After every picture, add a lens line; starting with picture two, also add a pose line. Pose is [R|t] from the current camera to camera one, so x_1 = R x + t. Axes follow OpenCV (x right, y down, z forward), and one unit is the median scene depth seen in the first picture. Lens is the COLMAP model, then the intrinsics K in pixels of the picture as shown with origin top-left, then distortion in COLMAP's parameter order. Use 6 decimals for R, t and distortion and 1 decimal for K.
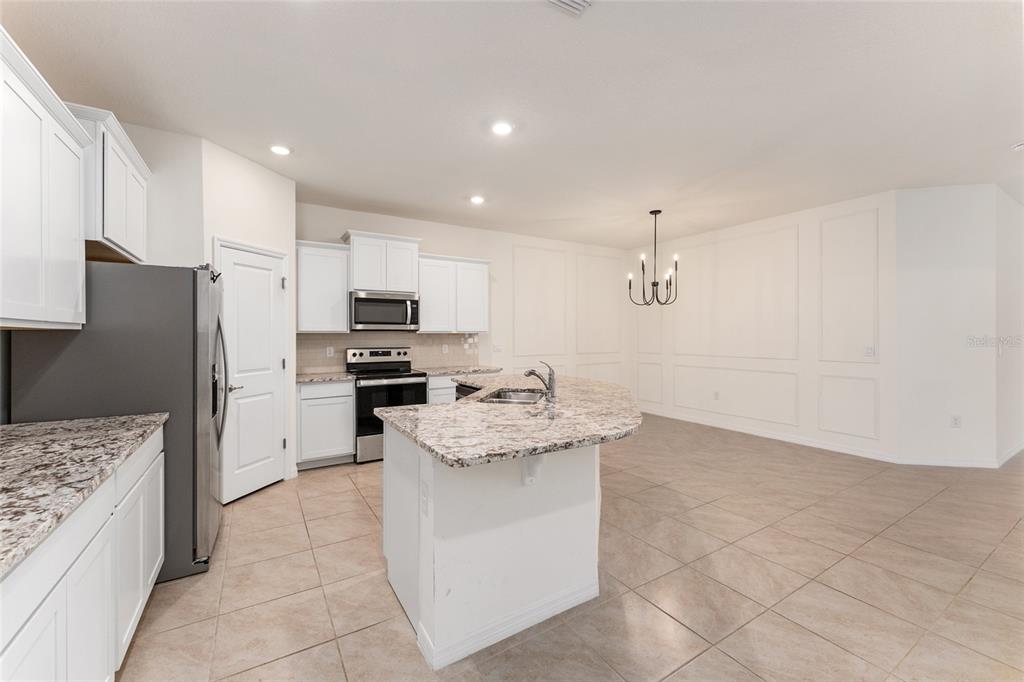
lens RADIAL K [[414.5, 0, 512.0], [0, 414.5, 341.0], [0, 0, 1]] dist [-0.000338, 0.000023]
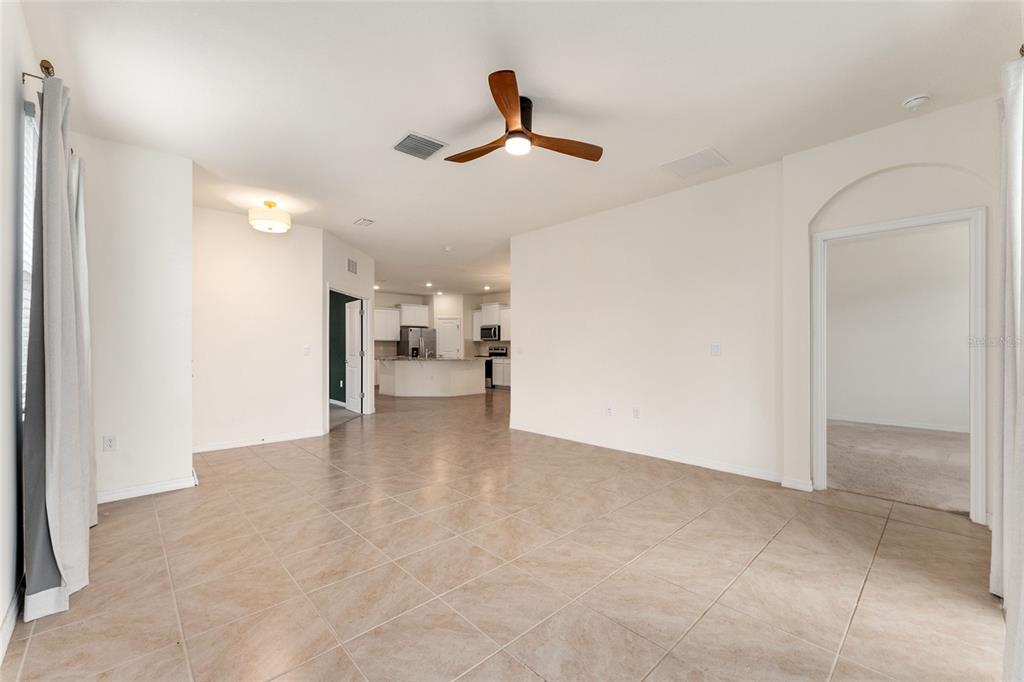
lens RADIAL K [[415.6, 0, 509.4], [0, 415.6, 338.7], [0, 0, 1]] dist [-0.000594, -0.000319]
pose [[0.197106, -0.013615, -0.980288, 2.978818], [-0.016279, 0.999720, -0.017158, 0.011701], [0.980247, 0.019340, 0.196830, 0.783792]]
